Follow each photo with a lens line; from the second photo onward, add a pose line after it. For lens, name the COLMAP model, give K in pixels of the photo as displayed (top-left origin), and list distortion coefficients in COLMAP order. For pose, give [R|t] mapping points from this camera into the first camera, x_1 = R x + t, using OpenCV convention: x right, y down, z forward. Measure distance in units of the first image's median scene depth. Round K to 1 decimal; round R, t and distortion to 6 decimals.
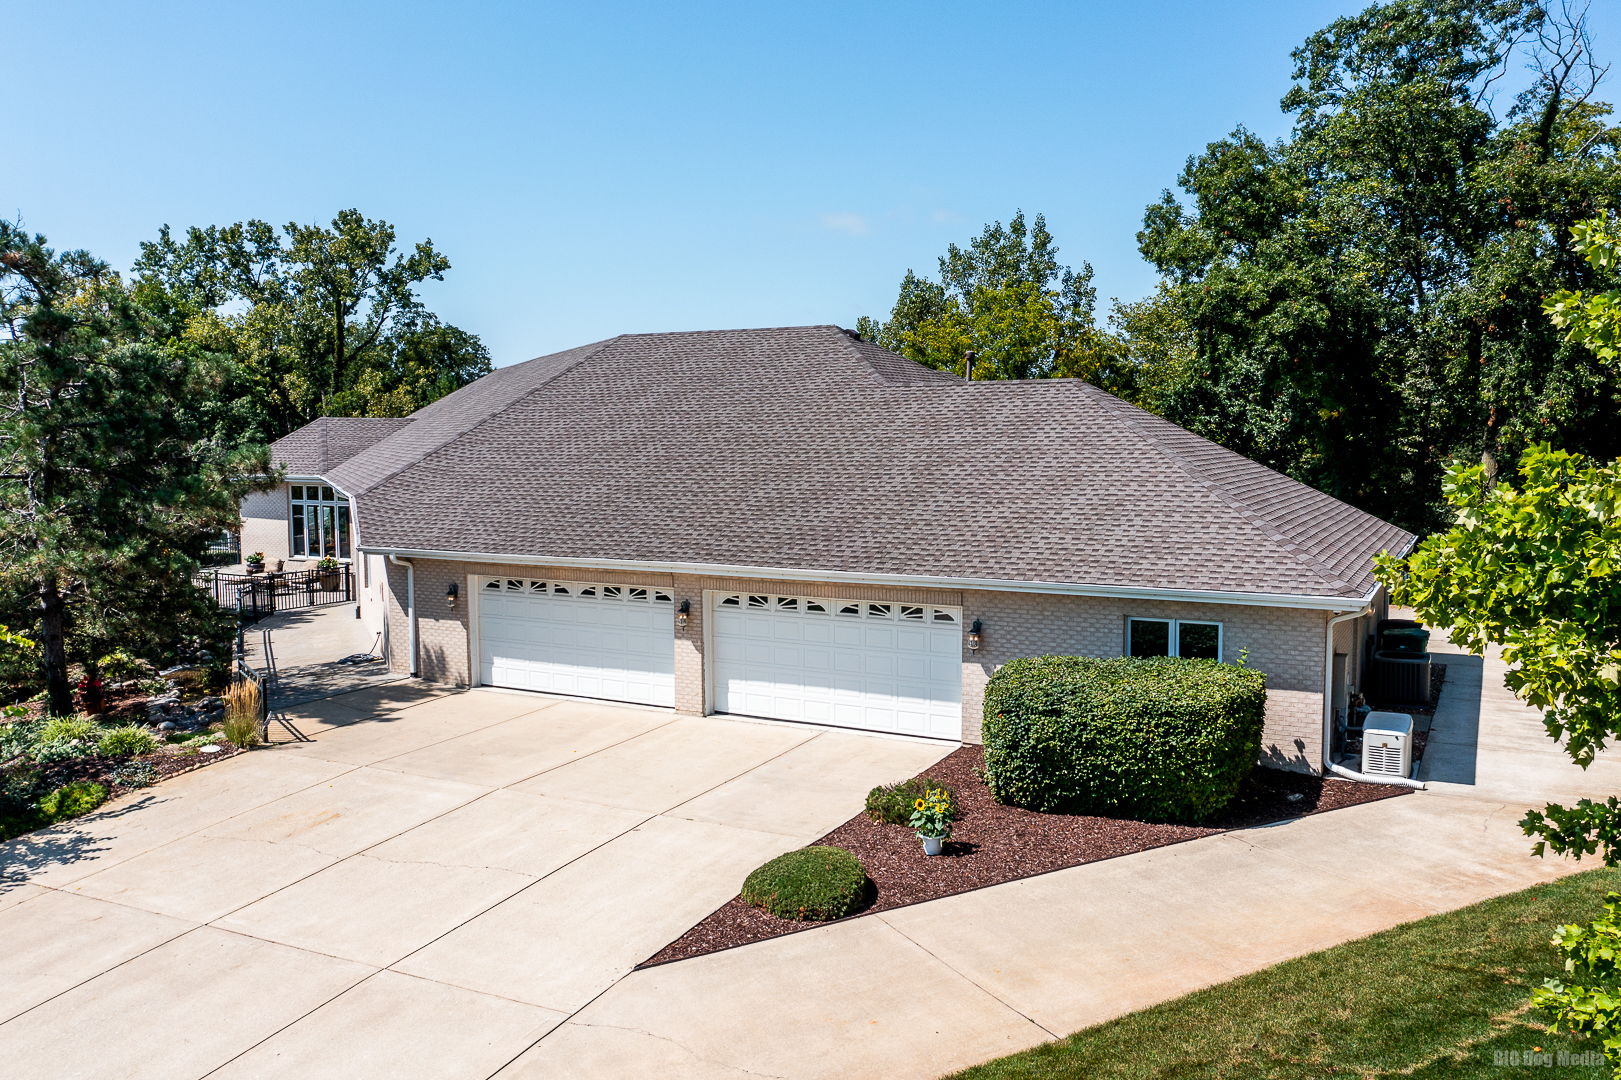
lens RADIAL K [[1301.3, 0, 810.5], [0, 1301.3, 540.0], [0, 0, 1]] dist [0.006425, -0.003394]
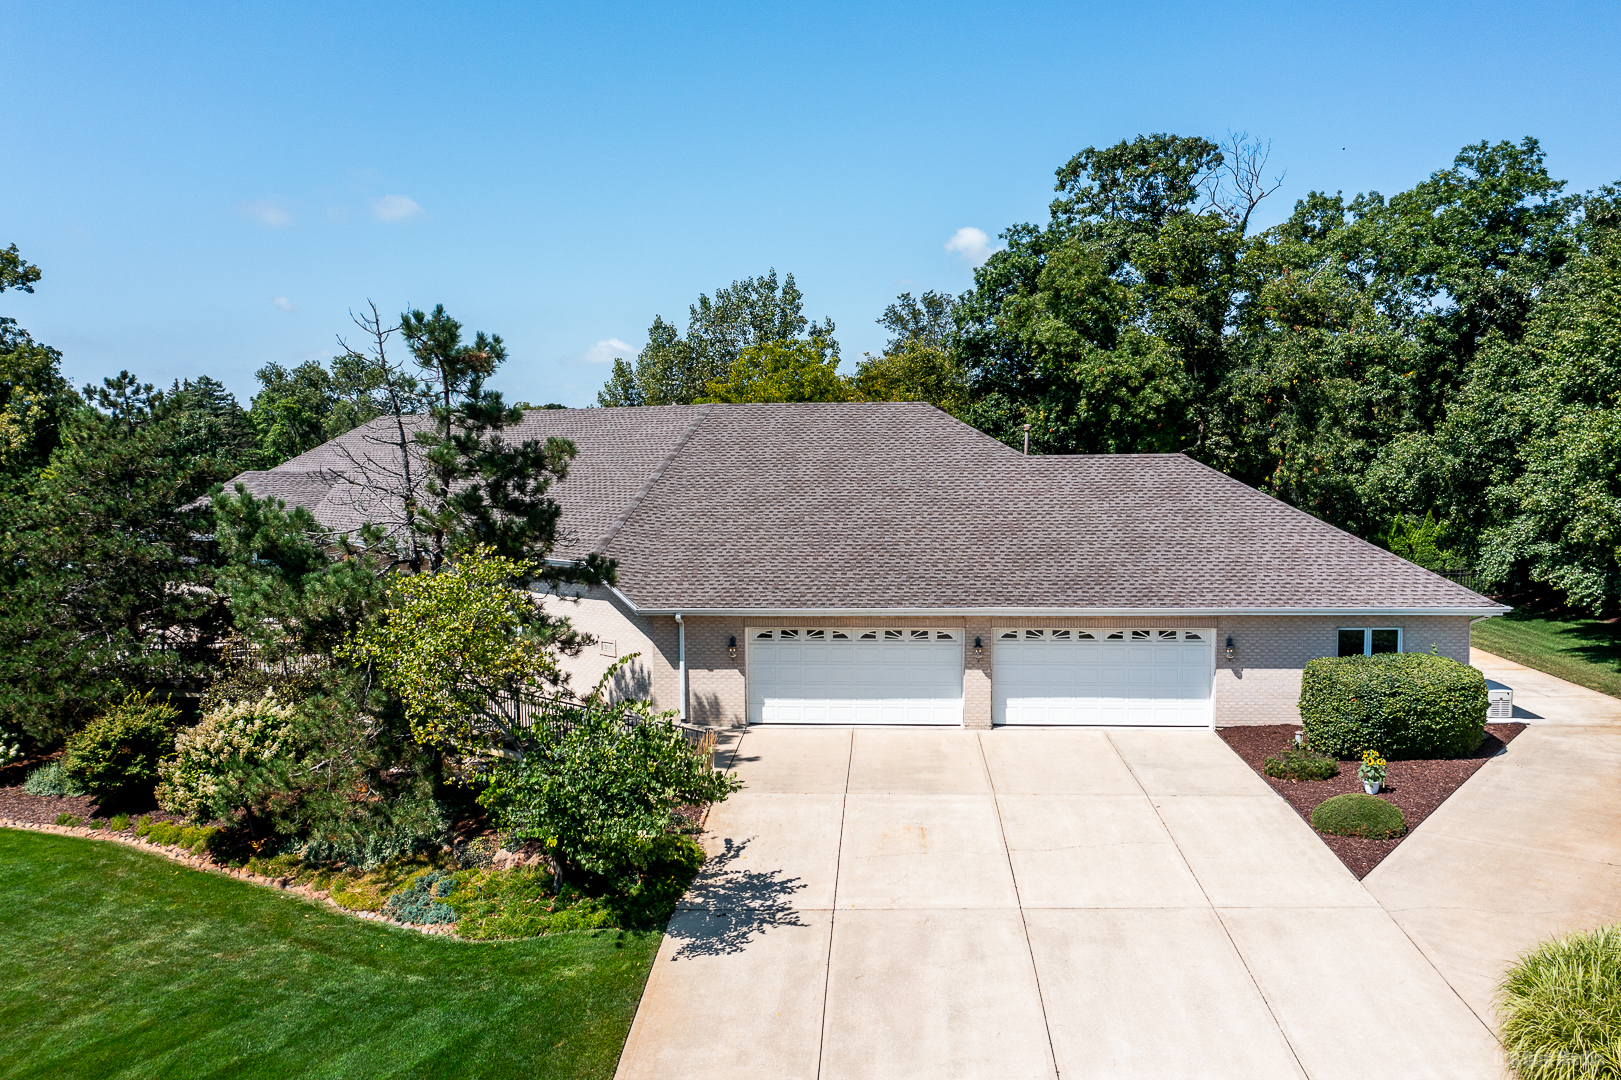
lens RADIAL K [[1310.7, 0, 810.5], [0, 1310.7, 540.0], [0, 0, 1]] dist [0.004592, -0.010019]
pose [[0.904776, -0.035884, 0.424373, -0.772503], [0.039306, 0.999227, 0.000692, -0.054161], [-0.424069, 0.016054, 0.905487, -0.070910]]
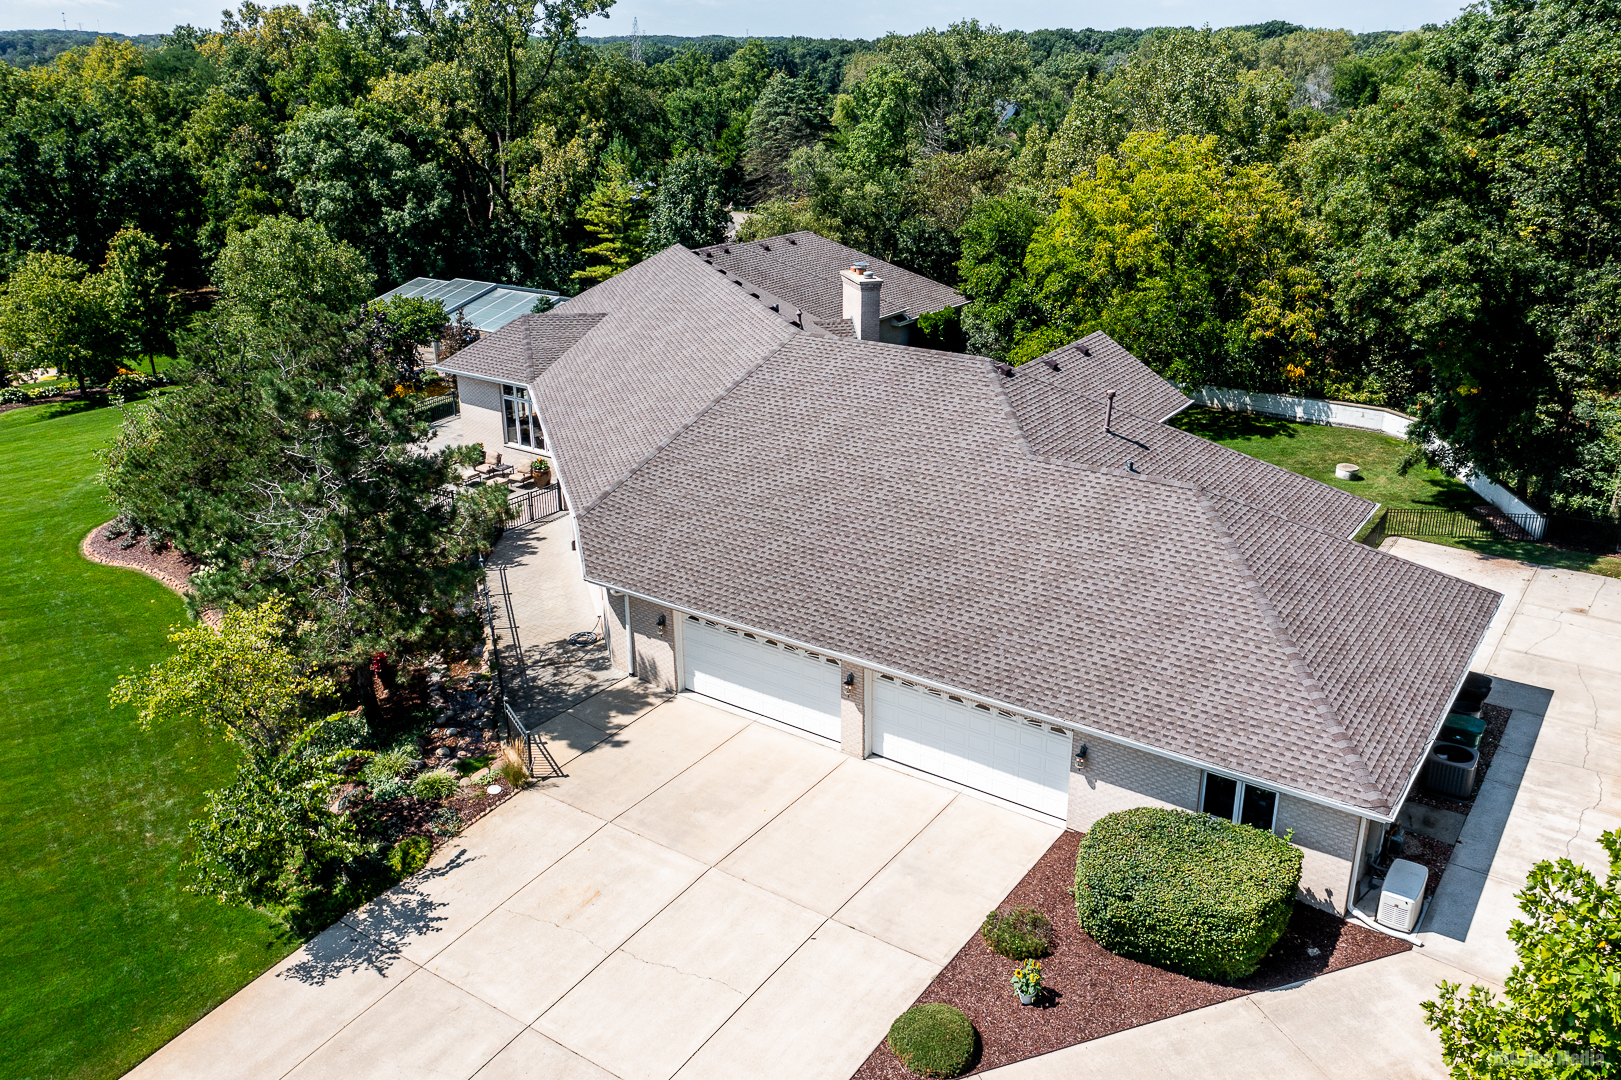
lens RADIAL K [[1310.7, 0, 810.5], [0, 1310.7, 540.0], [0, 0, 1]] dist [0.004592, -0.010019]
pose [[0.992172, 0.038395, -0.118833, 0.008779], [-0.002773, 0.958102, 0.286413, -0.430795], [0.124851, -0.283842, 0.950708, -0.148192]]
